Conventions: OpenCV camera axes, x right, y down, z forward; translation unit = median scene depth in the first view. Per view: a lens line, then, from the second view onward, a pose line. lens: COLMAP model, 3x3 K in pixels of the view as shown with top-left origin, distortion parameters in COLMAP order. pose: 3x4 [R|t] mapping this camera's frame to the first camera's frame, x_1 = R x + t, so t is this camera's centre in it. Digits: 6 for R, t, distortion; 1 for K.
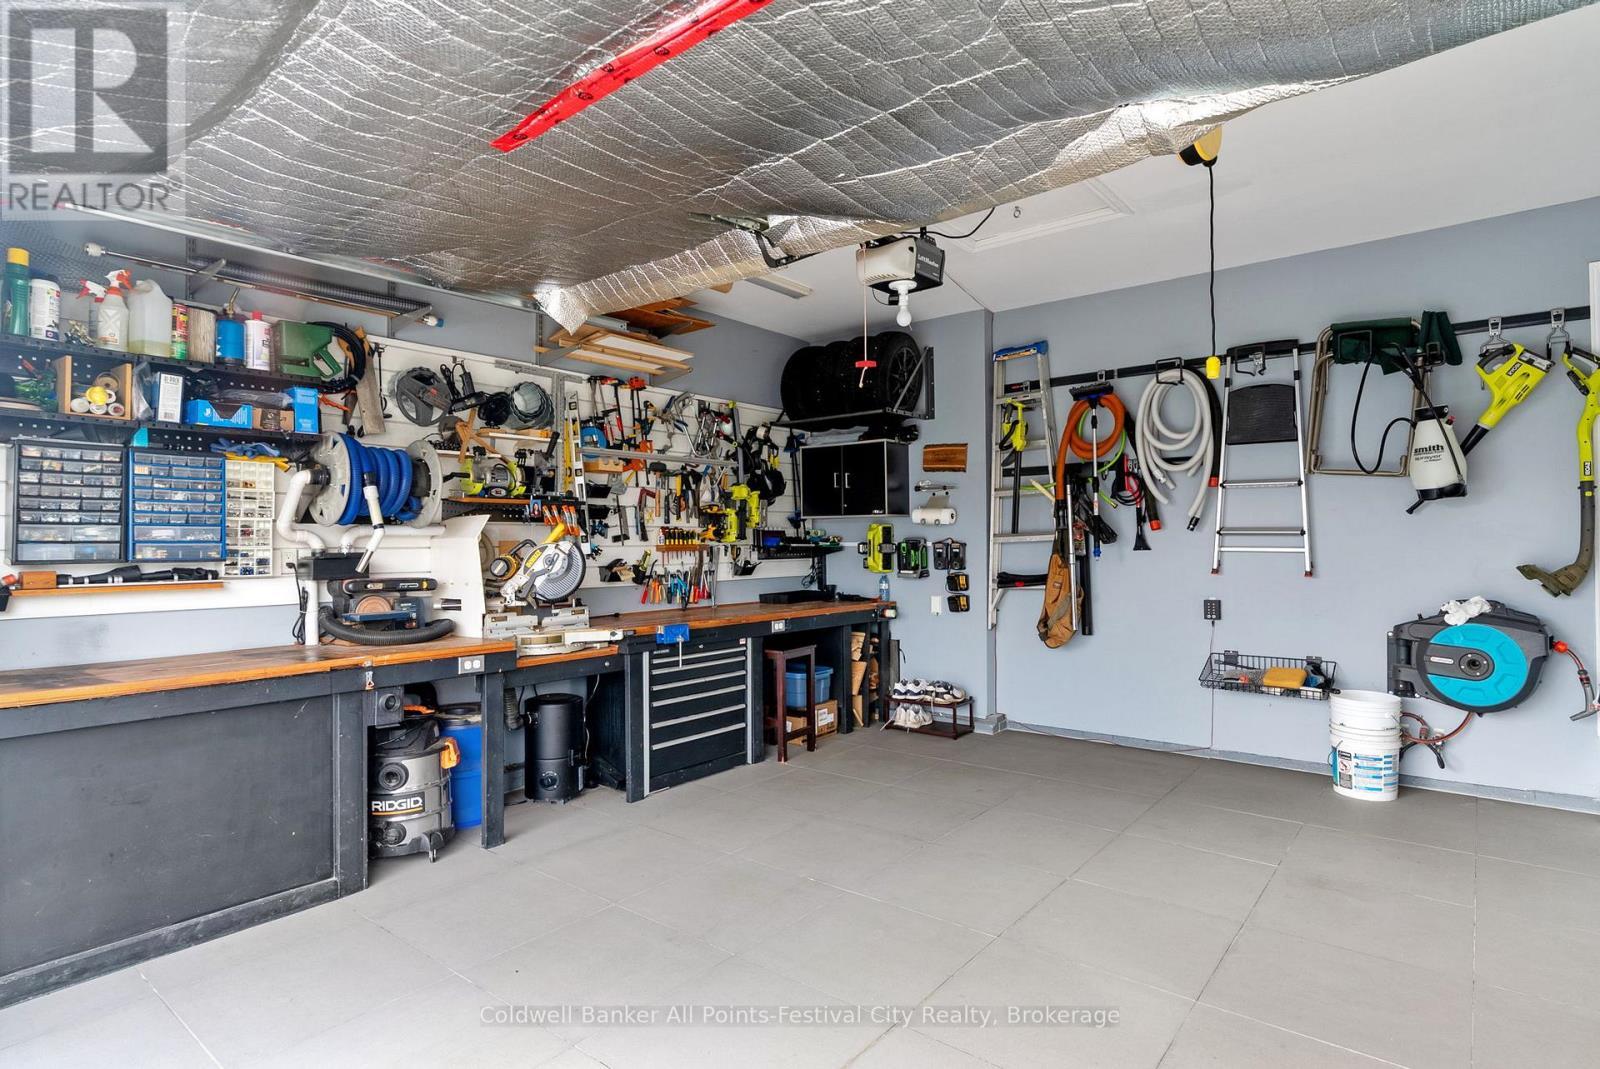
lens RADIAL K [[840.8, 0, 796.4], [0, 840.8, 537.9], [0, 0, 1]] dist [-0.000322, 0.000342]
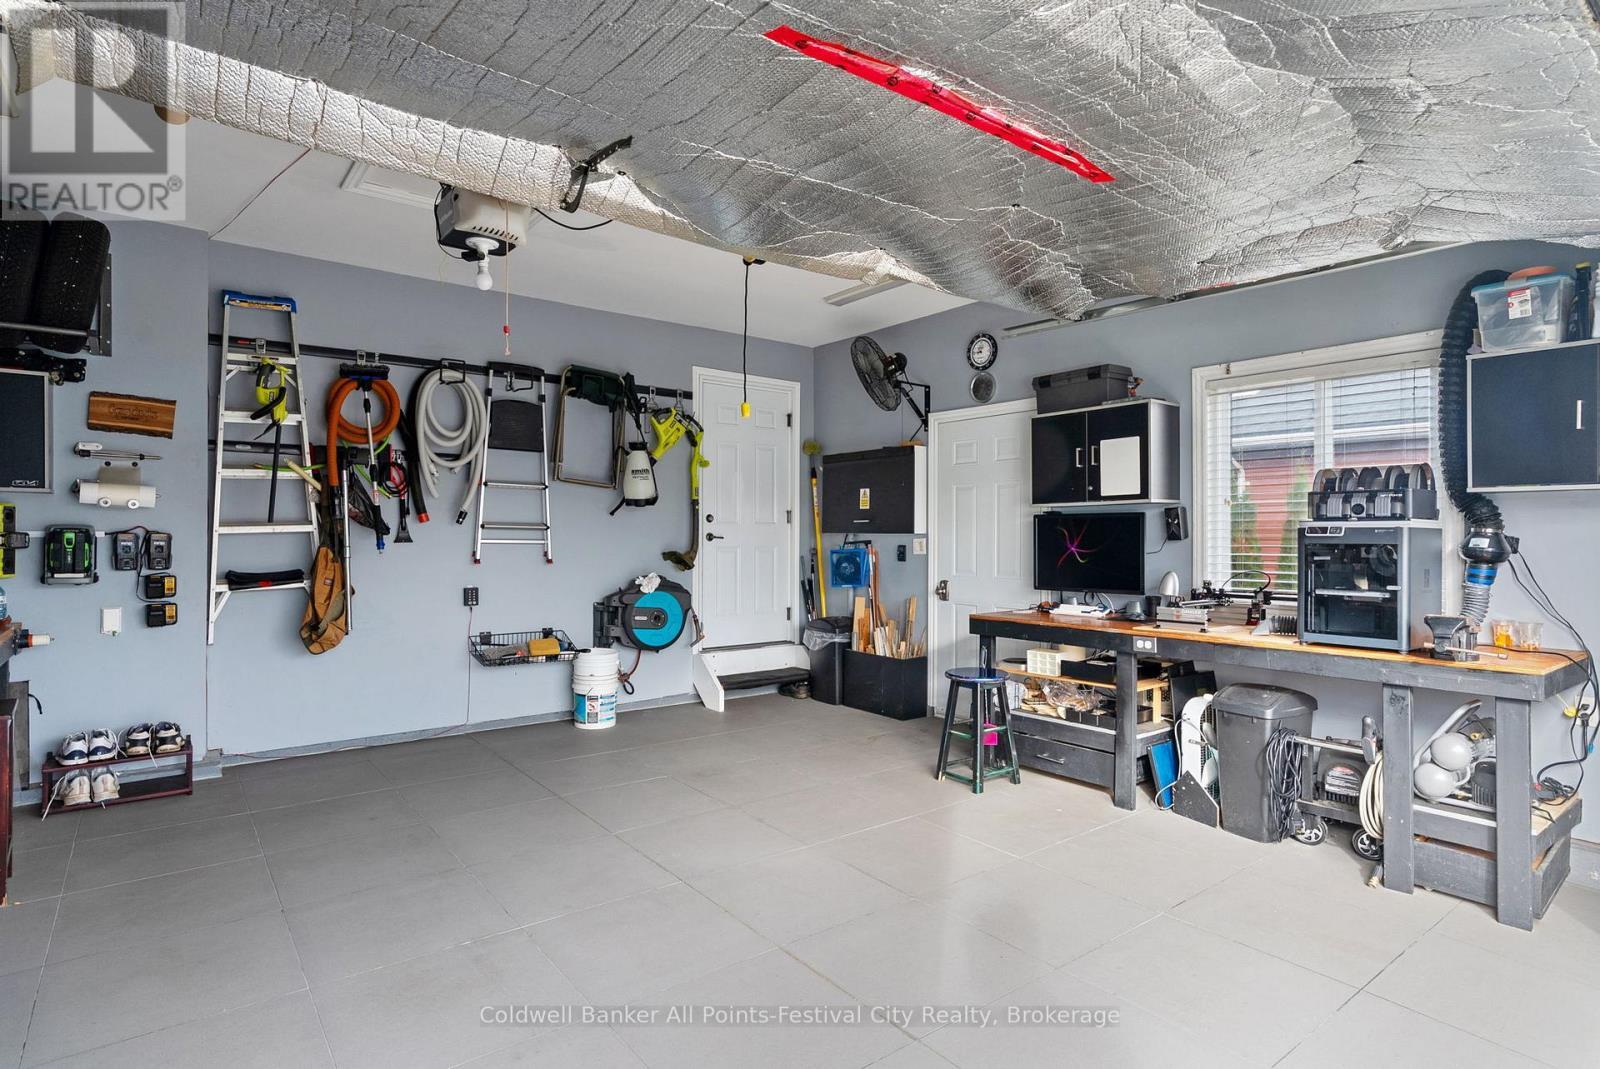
lens RADIAL K [[840.8, 0, 796.4], [0, 840.8, 537.9], [0, 0, 1]] dist [-0.000322, 0.000342]
pose [[0.228452, 0.002629, 0.973552, -0.476961], [-0.012902, 0.999917, 0.000327, 0.003201], [-0.973470, -0.012636, 0.228467, 0.340094]]
